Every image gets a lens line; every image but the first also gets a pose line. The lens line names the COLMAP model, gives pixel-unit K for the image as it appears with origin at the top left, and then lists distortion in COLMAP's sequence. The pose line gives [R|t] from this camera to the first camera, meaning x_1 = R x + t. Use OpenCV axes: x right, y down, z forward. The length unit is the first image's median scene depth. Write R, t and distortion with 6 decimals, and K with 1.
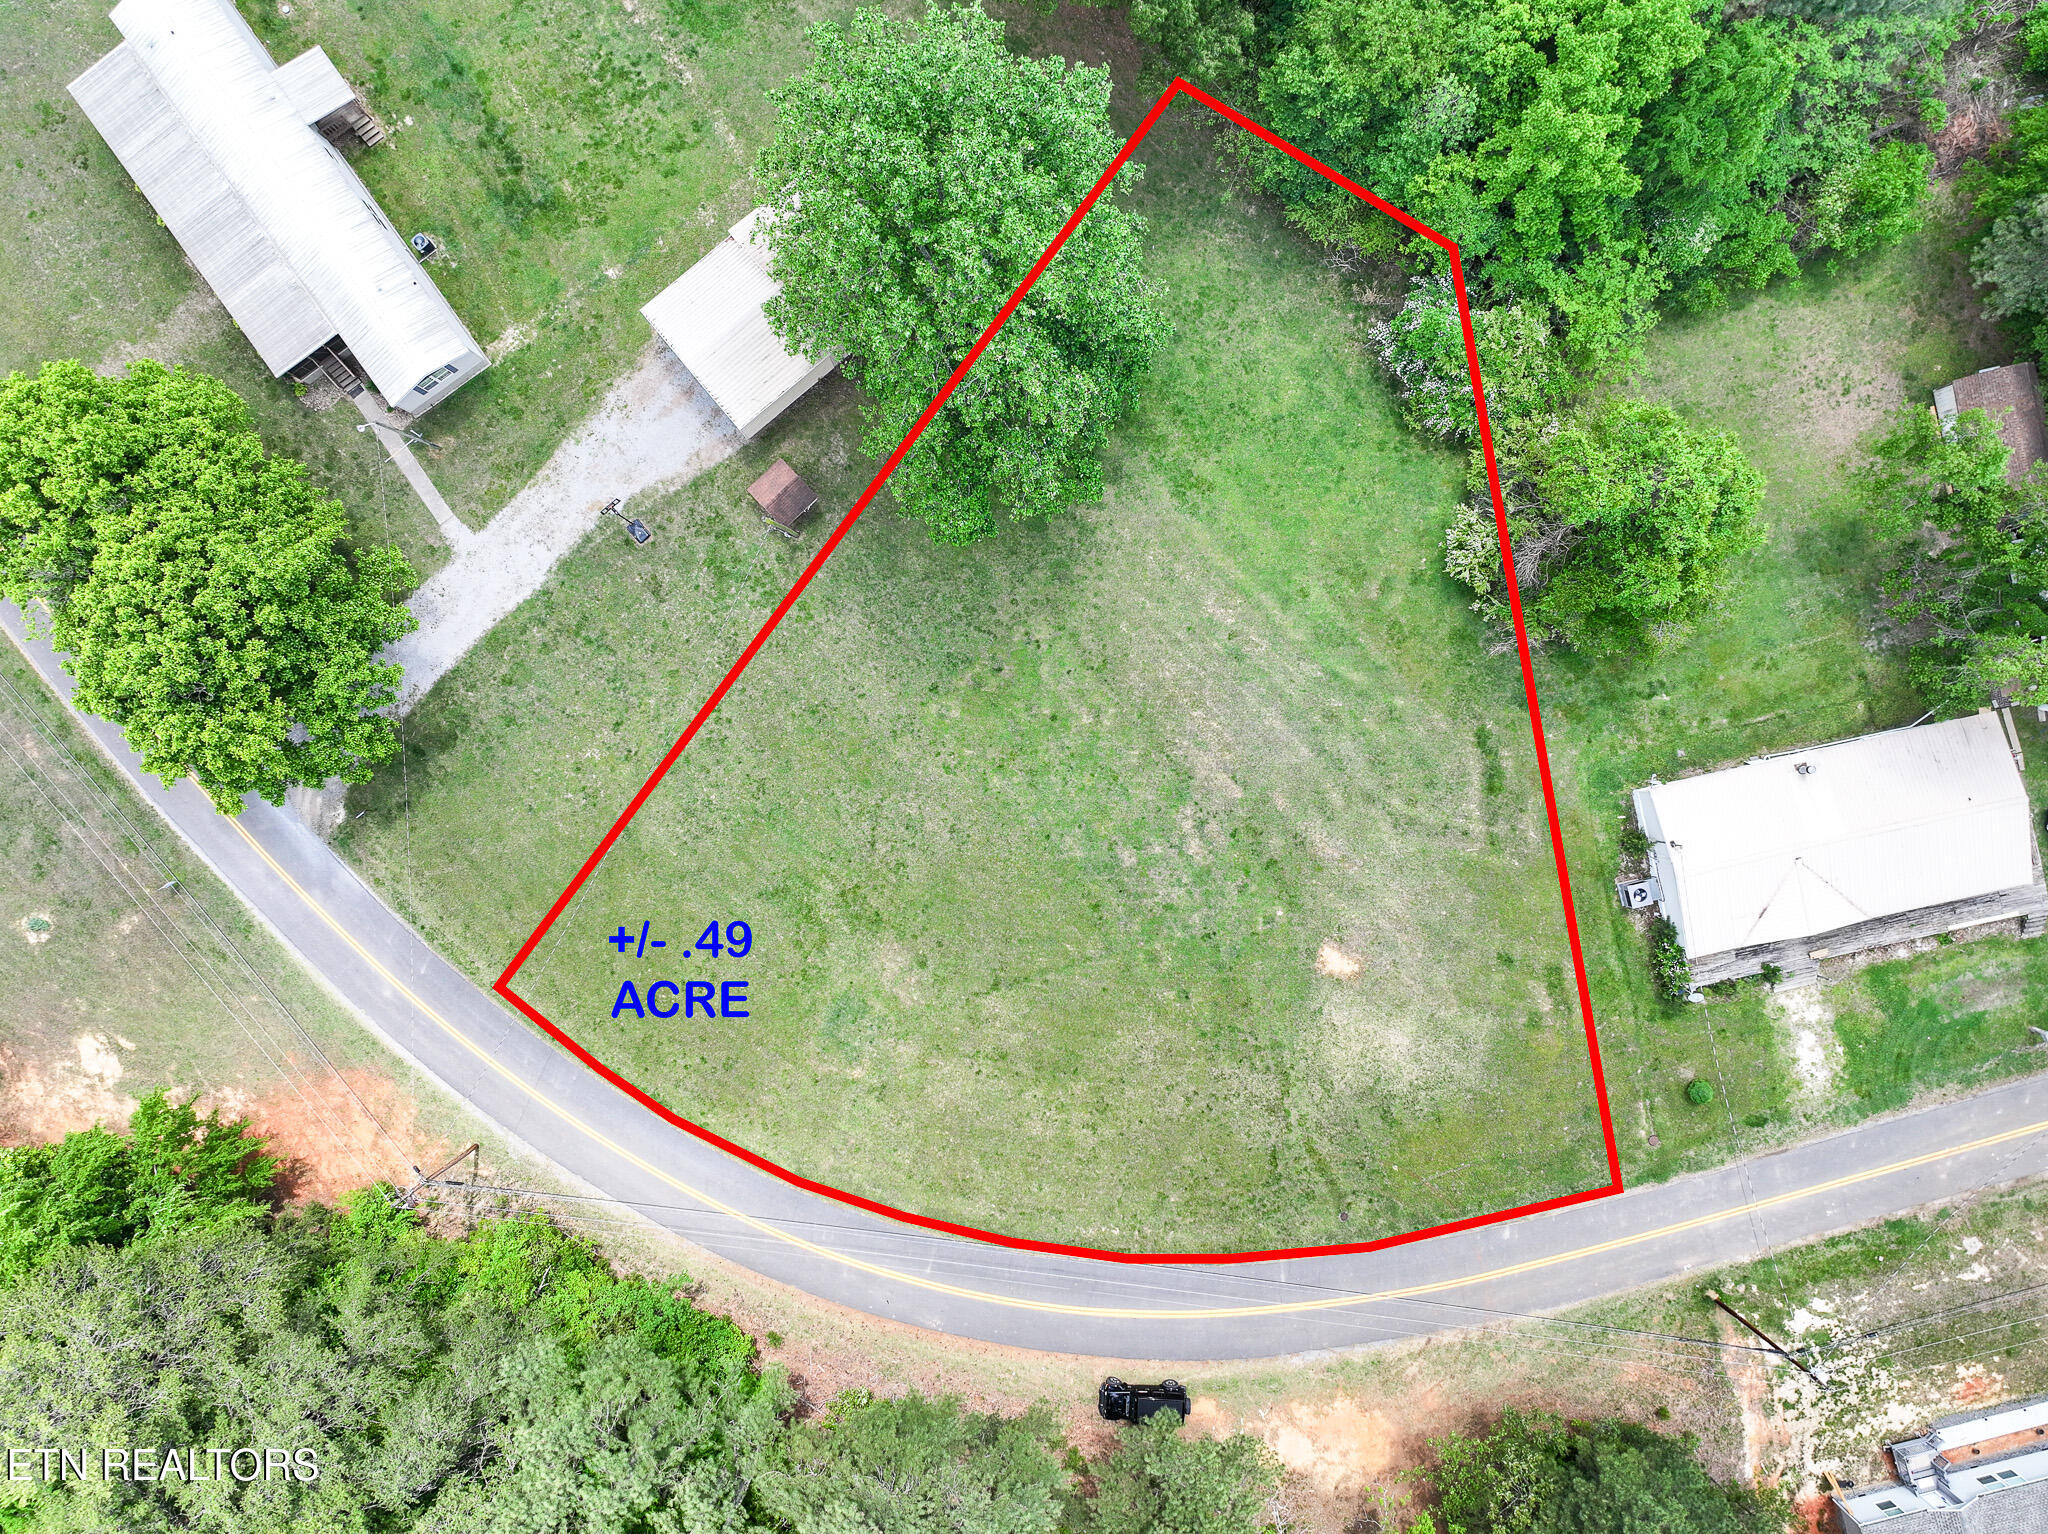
lens RADIAL K [[1411.8, 0, 1036.1], [0, 1411.8, 765.8], [0, 0, 1]] dist [0.011608, -0.000603]
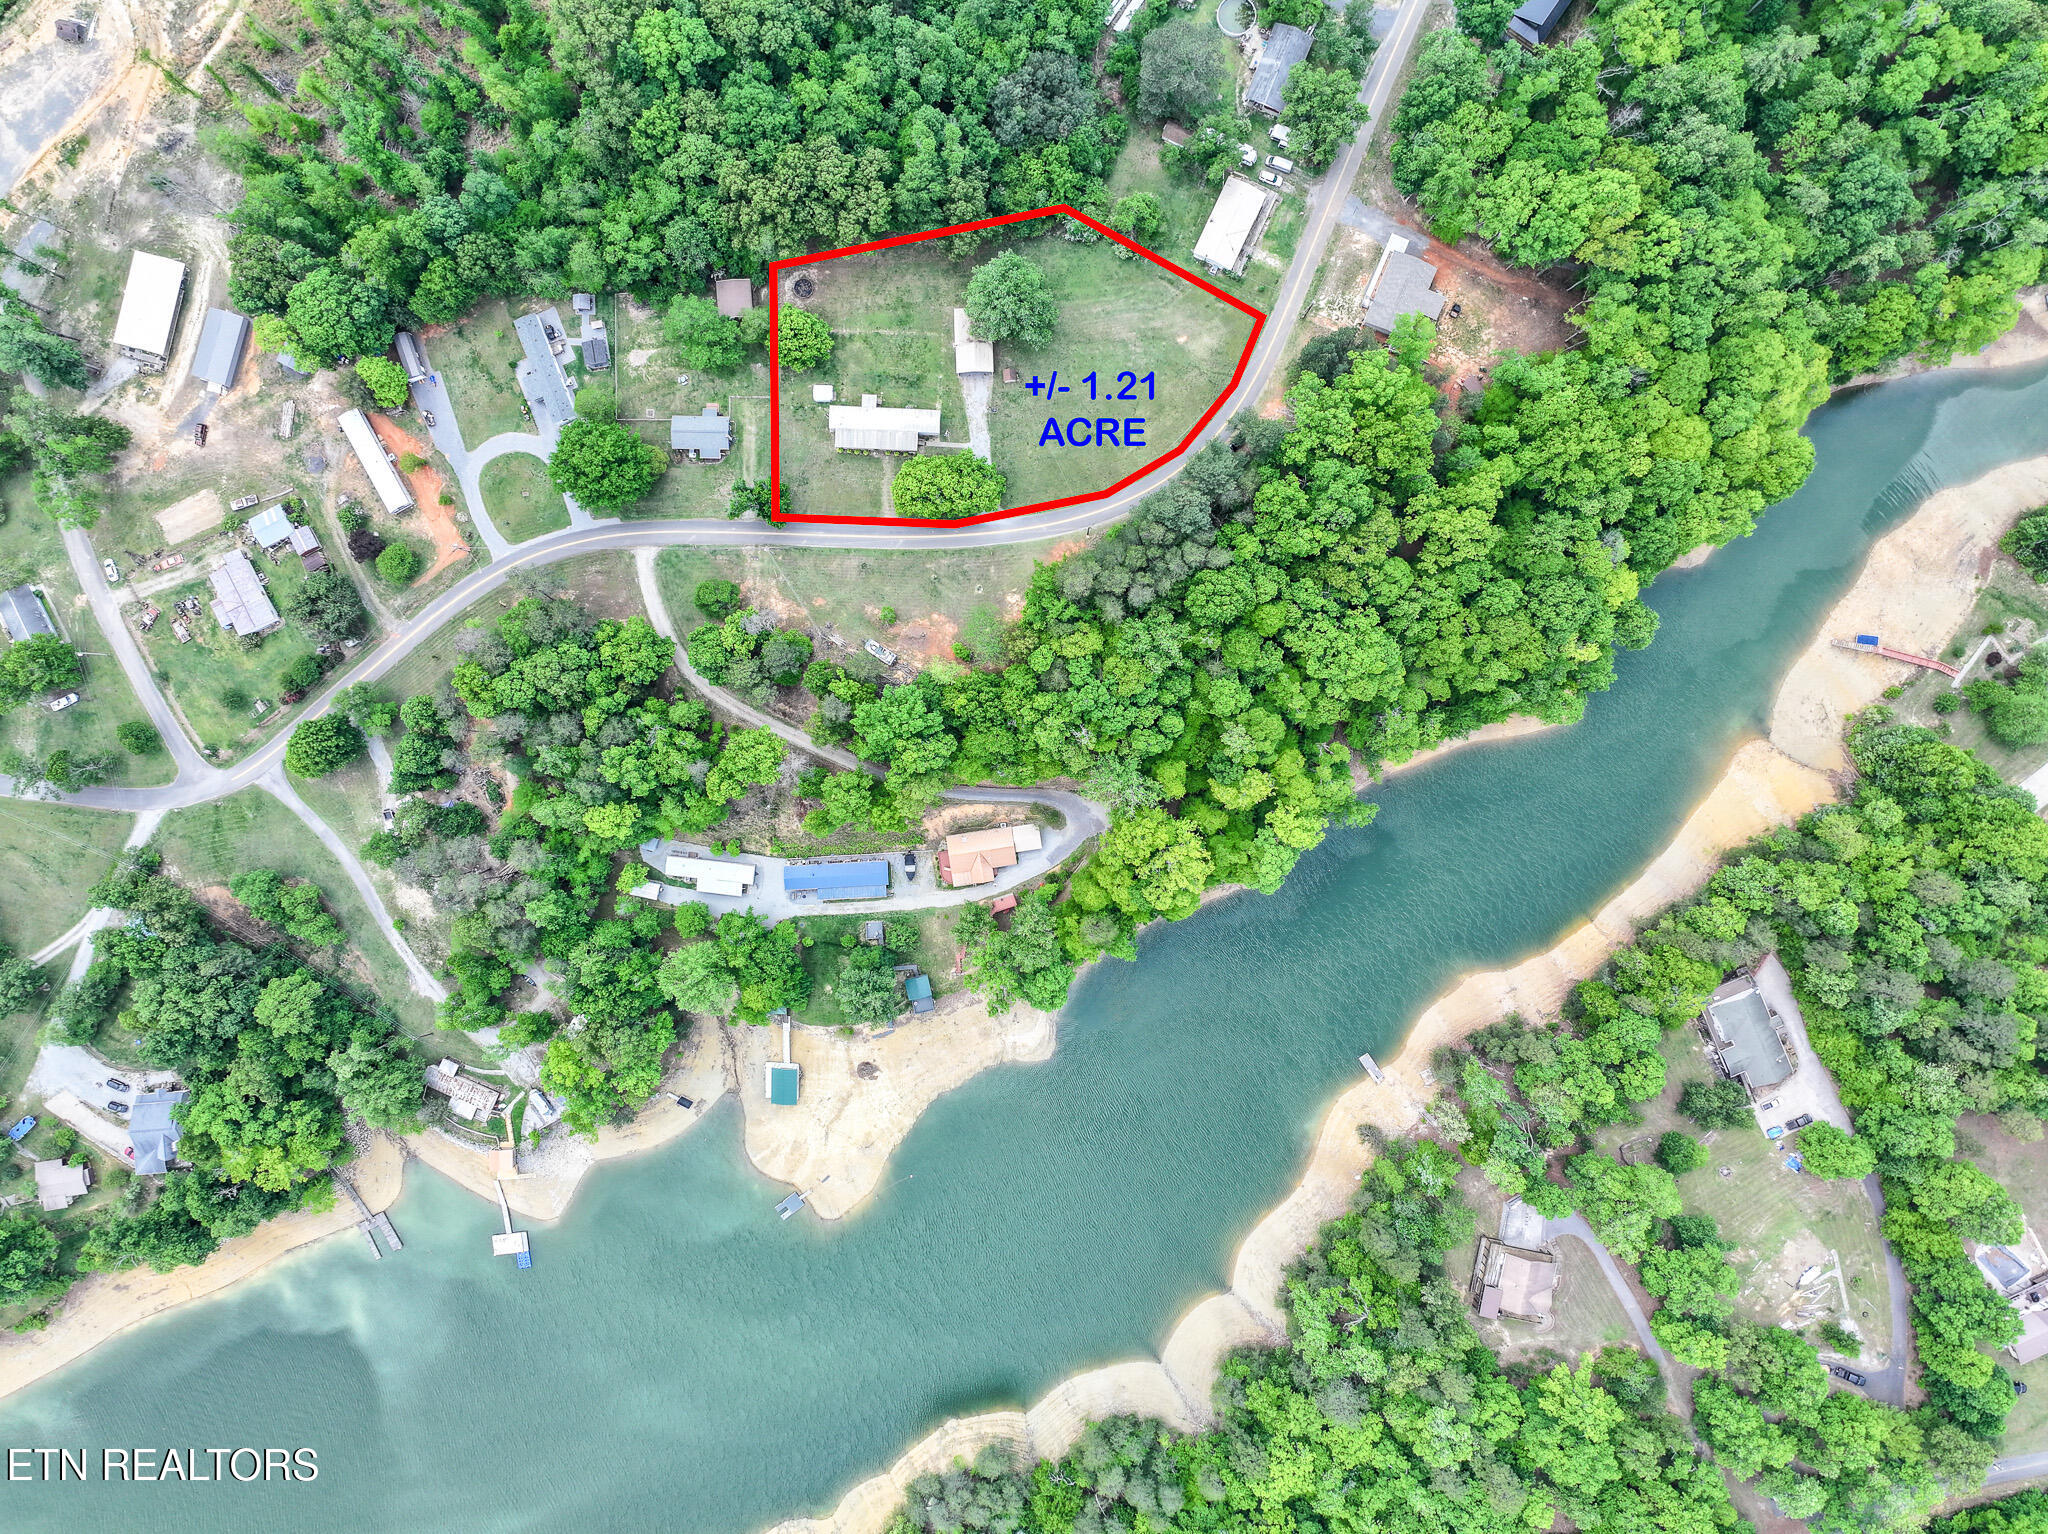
lens RADIAL K [[1411.8, 0, 1036.1], [0, 1411.8, 765.8], [0, 0, 1]] dist [0.011608, -0.000603]
pose [[0.614683, -0.788528, -0.019689, -0.937414], [0.788564, 0.614904, -0.007720, 0.595023], [0.018194, -0.010781, 0.999776, -3.105289]]
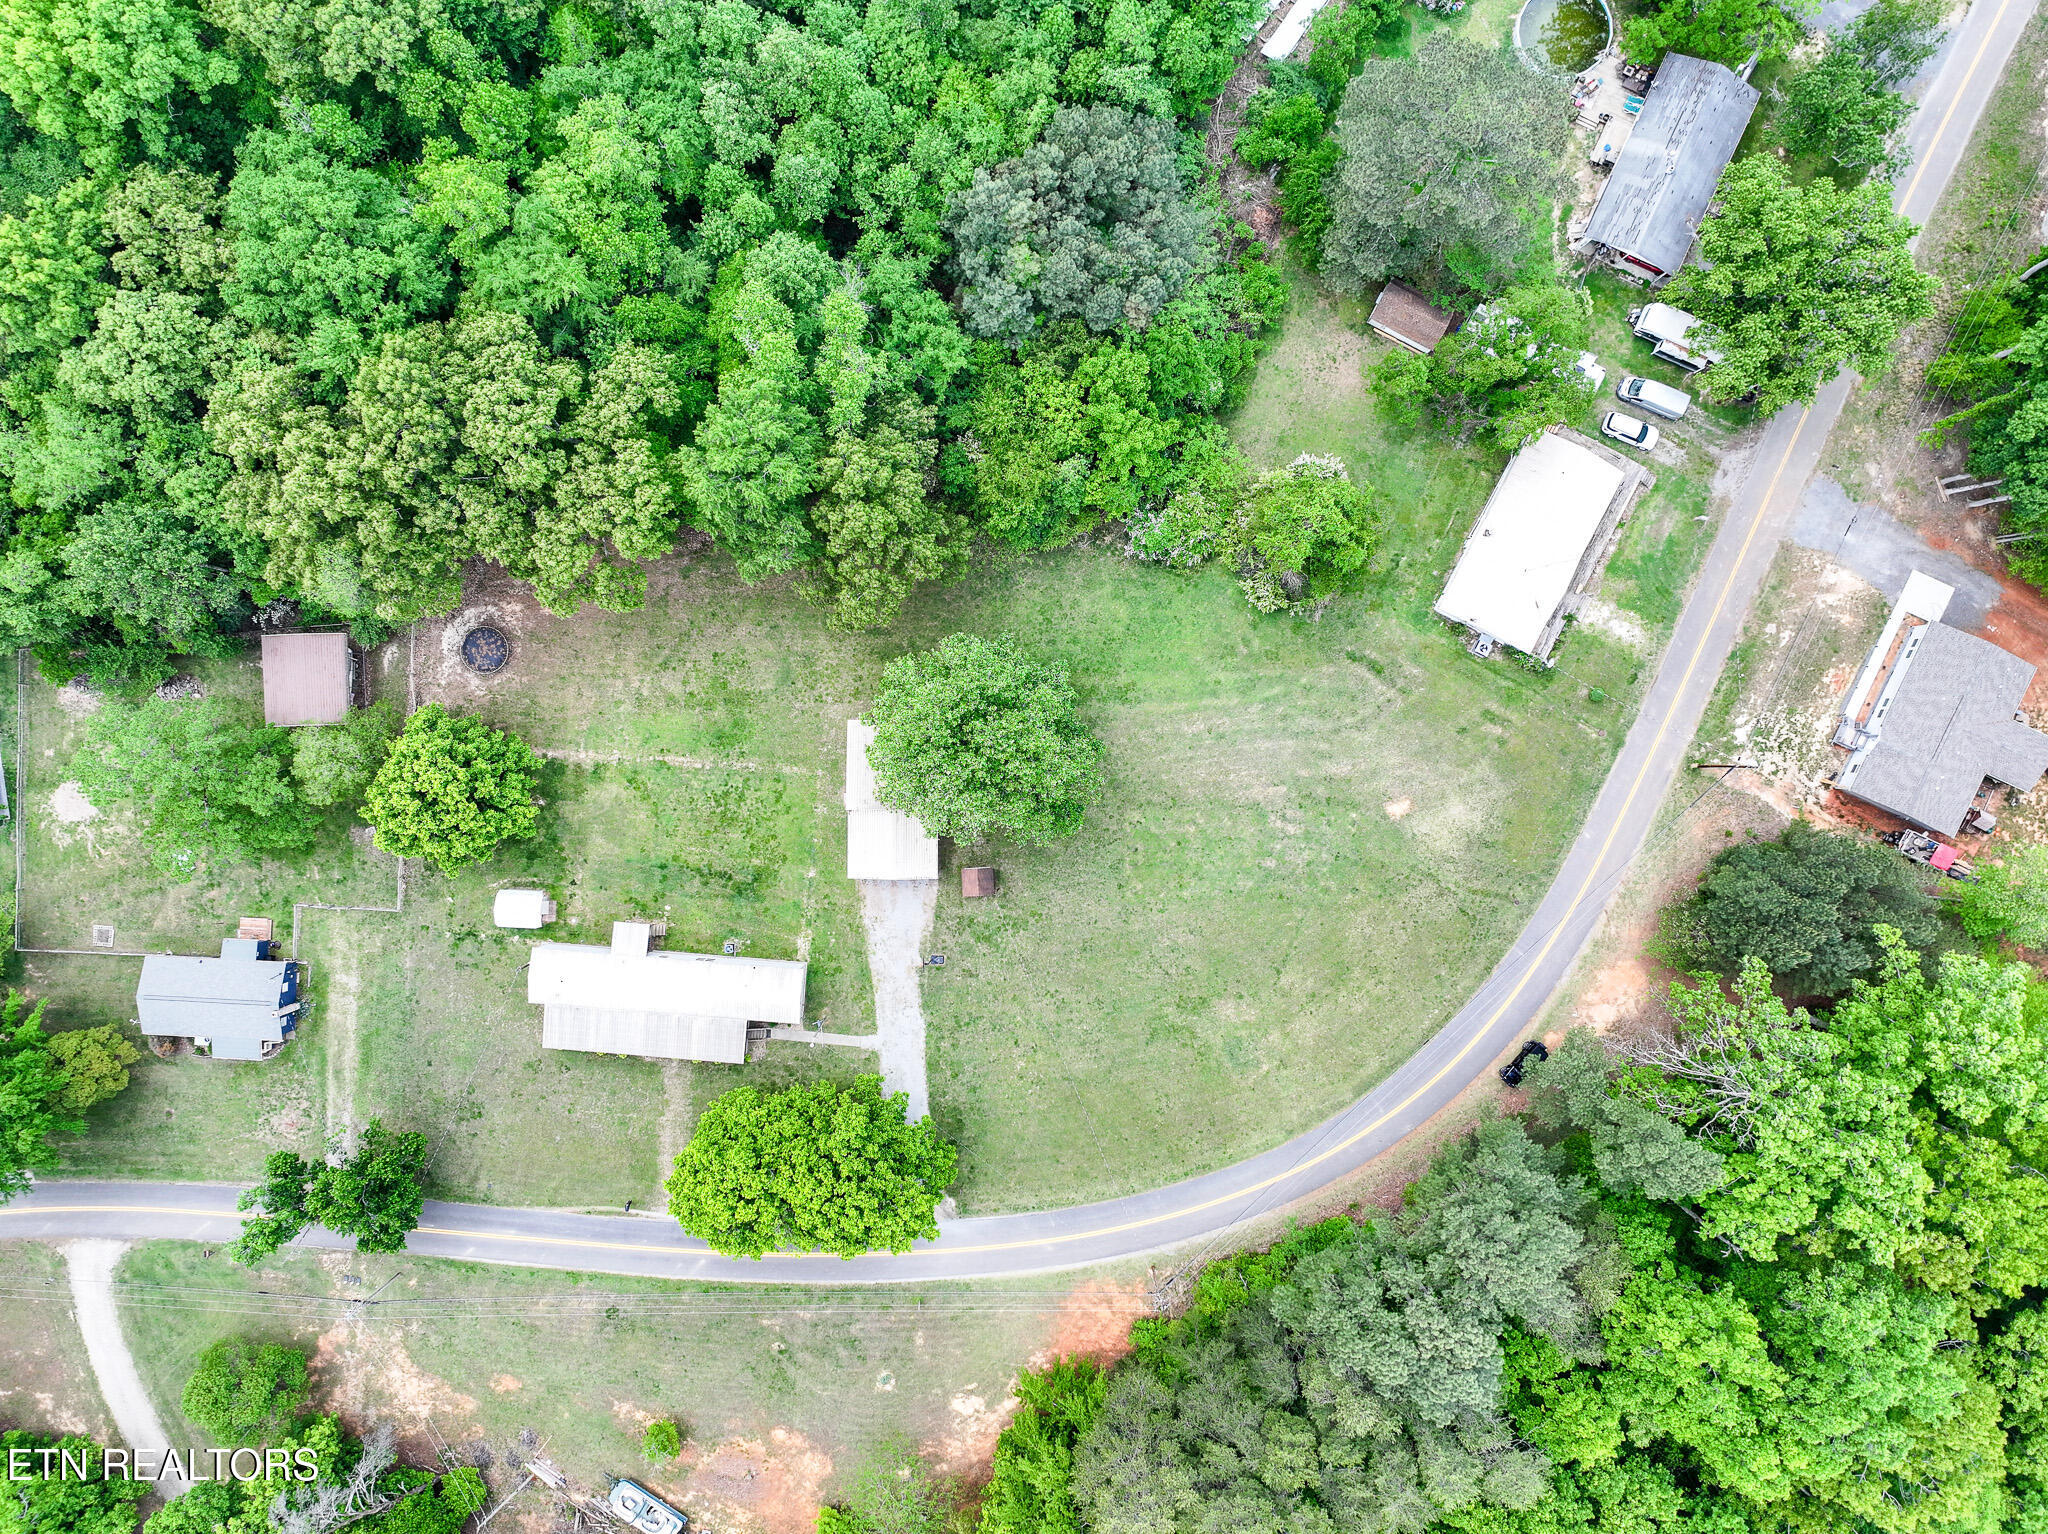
lens RADIAL K [[1411.8, 0, 1036.1], [0, 1411.8, 765.8], [0, 0, 1]] dist [0.011608, -0.000603]
pose [[0.643510, -0.765268, -0.016114, 0.000914], [0.765317, 0.643640, -0.004271, -0.217878], [0.013640, -0.009584, 0.999861, -0.692033]]
